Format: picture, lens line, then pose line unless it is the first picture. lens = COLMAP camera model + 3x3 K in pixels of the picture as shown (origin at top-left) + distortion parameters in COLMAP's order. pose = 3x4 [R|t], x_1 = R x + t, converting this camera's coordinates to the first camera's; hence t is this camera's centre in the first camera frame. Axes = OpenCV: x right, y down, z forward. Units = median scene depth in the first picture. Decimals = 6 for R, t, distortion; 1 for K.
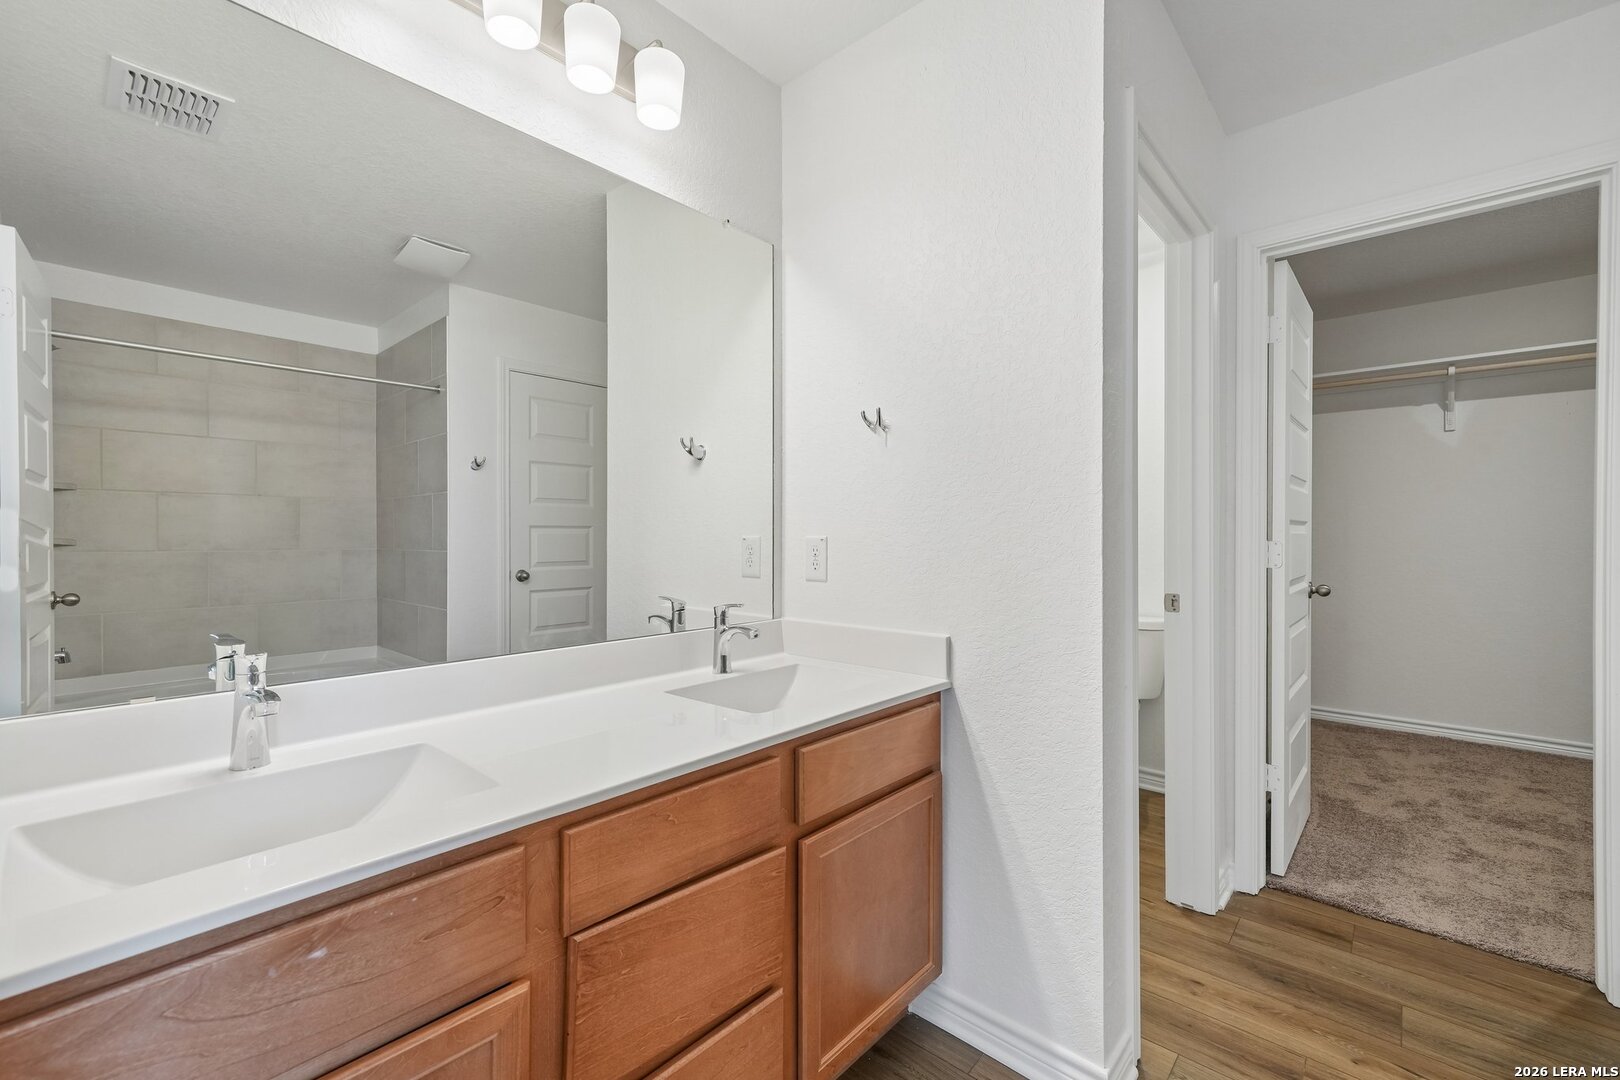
lens RADIAL K [[678.4, 0, 808.2], [0, 678.4, 541.0], [0, 0, 1]] dist [-0.001637, 0.004014]
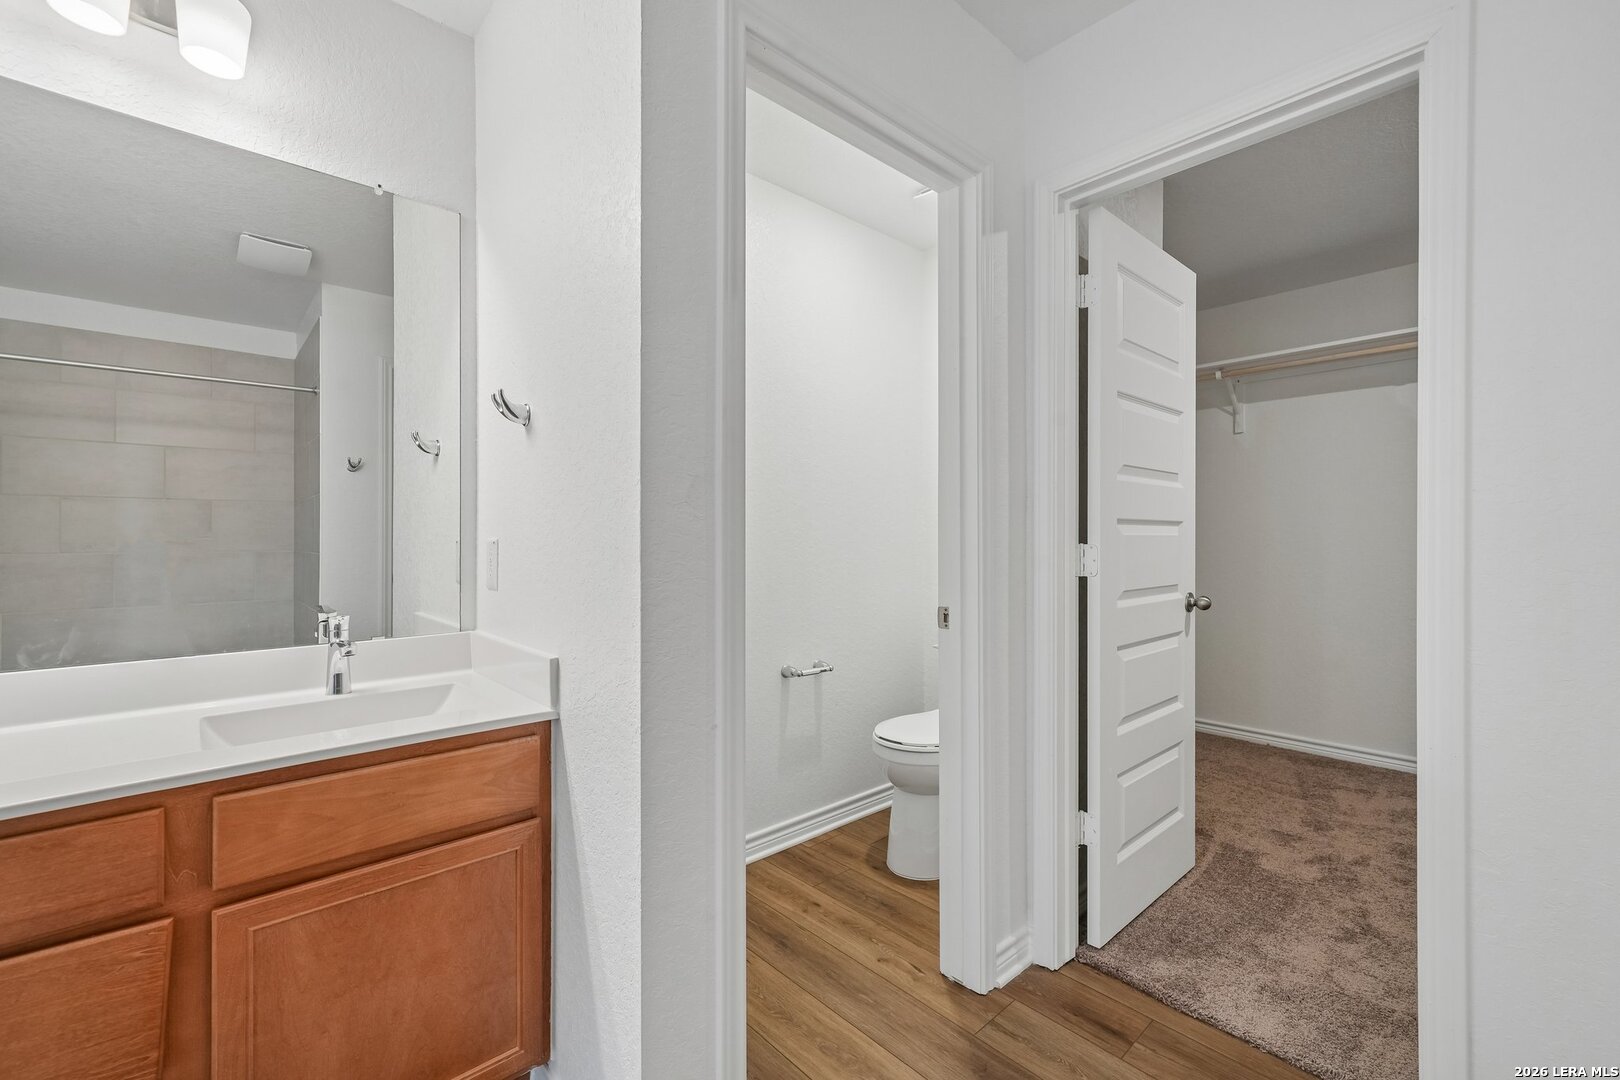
lens RADIAL K [[675.9, 0, 809.7], [0, 675.9, 540.6], [0, 0, 1]] dist [-0.002040, 0.003952]
pose [[0.994746, 0.000126, -0.102370, 0.433024], [-0.000622, 0.999988, -0.004820, -0.000463], [0.102369, 0.004858, 0.994735, 0.140724]]
